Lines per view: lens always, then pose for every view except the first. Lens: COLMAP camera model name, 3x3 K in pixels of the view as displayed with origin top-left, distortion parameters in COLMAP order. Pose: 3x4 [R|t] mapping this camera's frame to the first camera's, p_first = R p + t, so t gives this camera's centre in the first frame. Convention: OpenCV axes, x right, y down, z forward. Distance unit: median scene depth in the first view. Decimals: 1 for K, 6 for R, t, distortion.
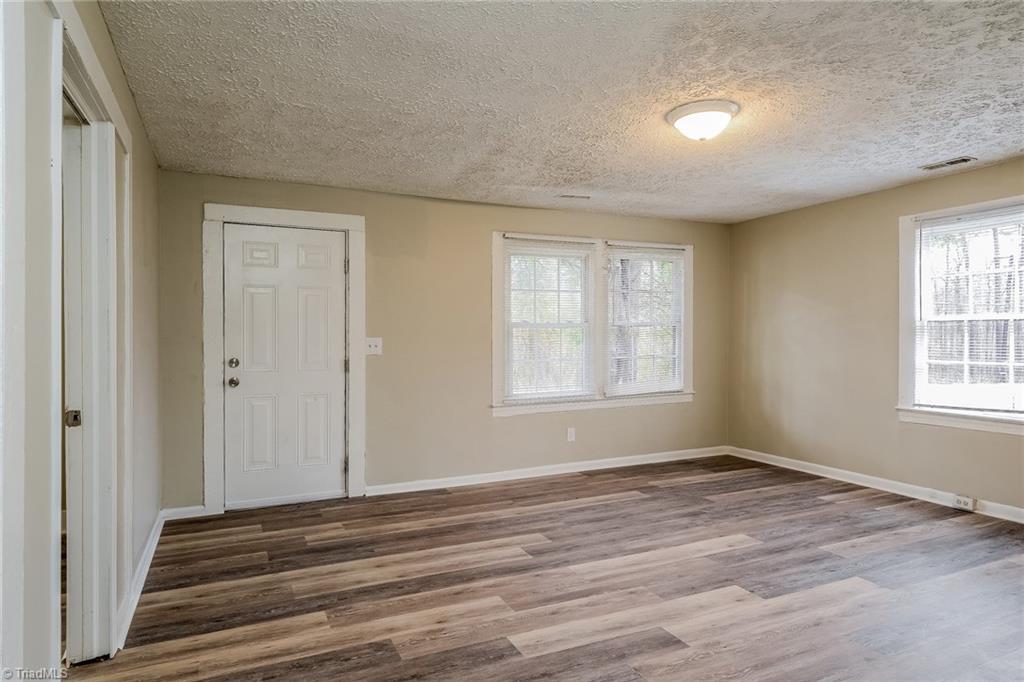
lens RADIAL K [[583.3, 0, 512.0], [0, 583.3, 341.0], [0, 0, 1]] dist [0.003605, 0.001153]
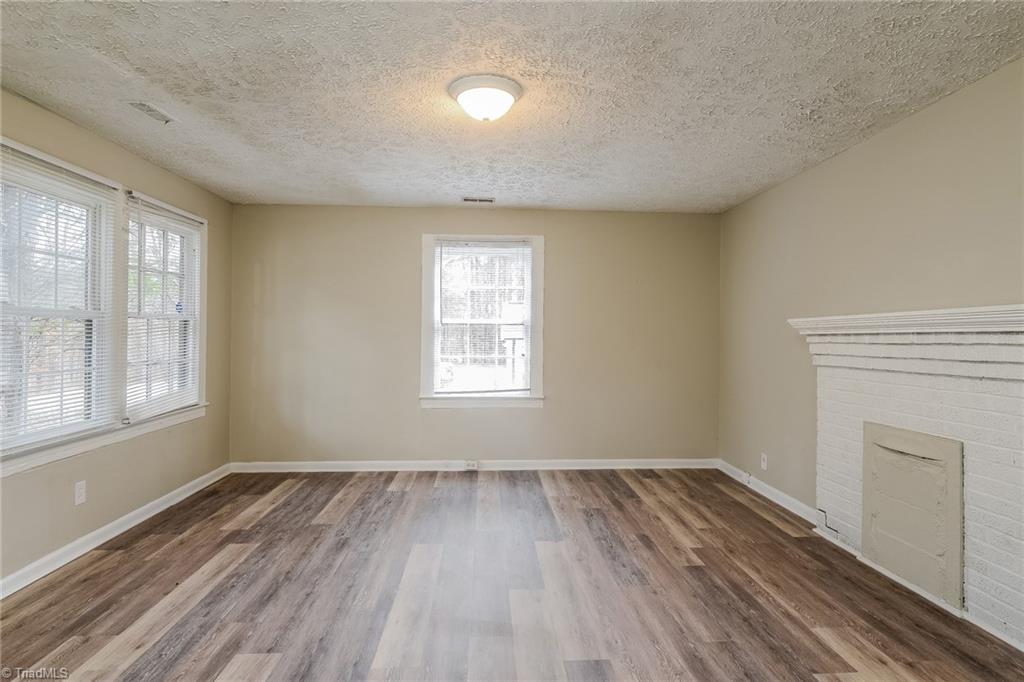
lens RADIAL K [[562.6, 0, 509.9], [0, 562.6, 338.5], [0, 0, 1]] dist [-0.000957, -0.002305]
pose [[0.381598, 0.002328, 0.924325, -0.337910], [0.001362, 0.999994, -0.003081, 0.001319], [-0.924327, 0.002435, 0.381593, 0.445265]]
